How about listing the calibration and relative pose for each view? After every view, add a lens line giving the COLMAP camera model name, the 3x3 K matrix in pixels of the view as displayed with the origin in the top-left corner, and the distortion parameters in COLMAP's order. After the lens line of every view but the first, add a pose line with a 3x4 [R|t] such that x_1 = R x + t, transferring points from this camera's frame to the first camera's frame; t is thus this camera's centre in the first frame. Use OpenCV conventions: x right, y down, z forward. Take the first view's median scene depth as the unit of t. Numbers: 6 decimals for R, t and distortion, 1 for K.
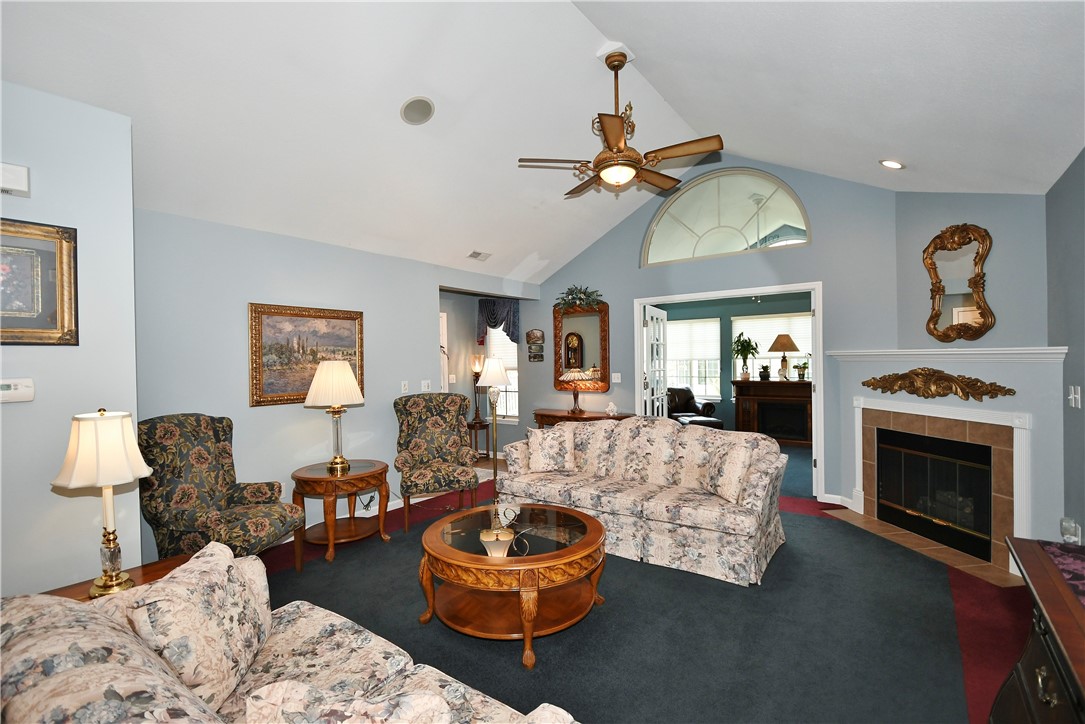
lens RADIAL K [[495.2, 0, 535.7], [0, 495.2, 361.0], [0, 0, 1]] dist [0.024662, -0.016364]
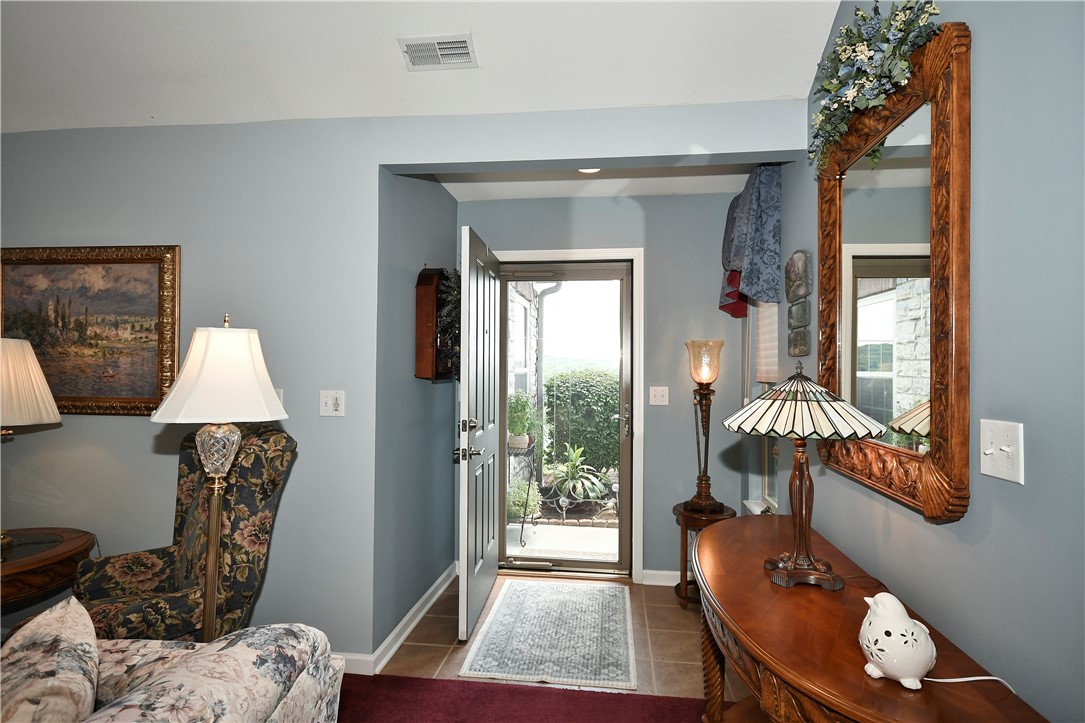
lens RADIAL K [[559.0, 0, 542.5], [0, 559.0, 361.5], [0, 0, 1]] dist [0.002839, 0.000621]
pose [[0.499746, 0.011638, -0.866094, 0.358621], [-0.019168, 0.999813, 0.002374, 0.011341], [0.865960, 0.015415, 0.499876, 1.134958]]
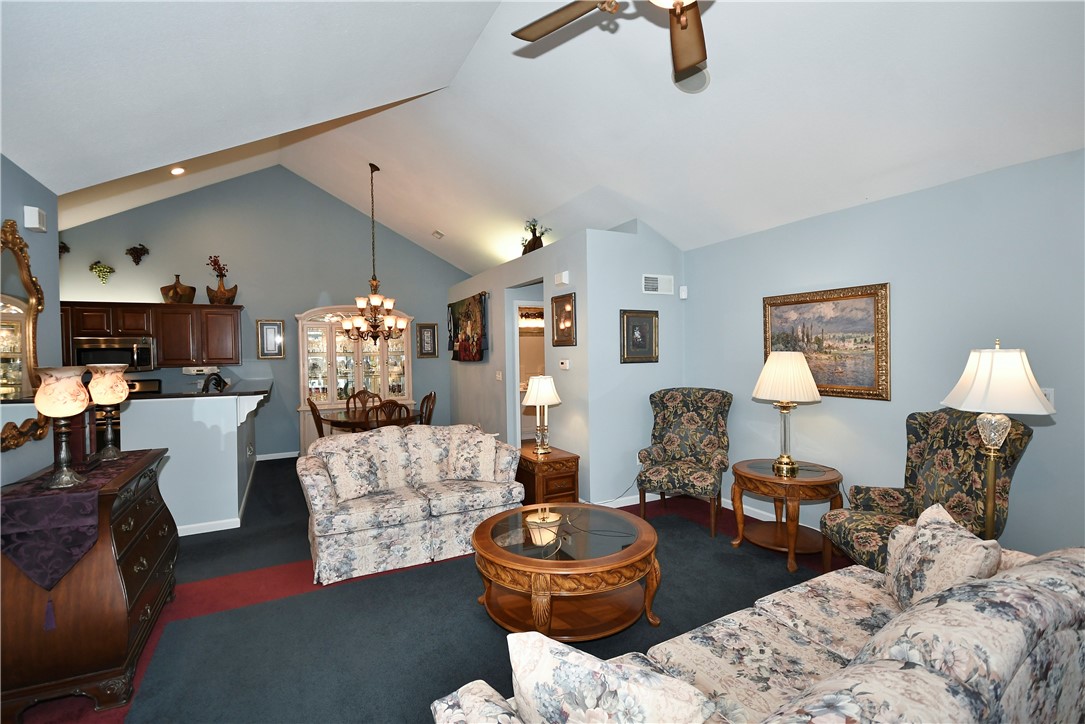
lens RADIAL K [[494.0, 0, 547.2], [0, 494.0, 358.7], [0, 0, 1]] dist [0.001021, 0.000359]
pose [[-0.418800, 0.037473, -0.907305, 0.570964], [0.021434, 0.999278, 0.031378, -0.023202], [0.907825, -0.006306, -0.419301, 0.928317]]
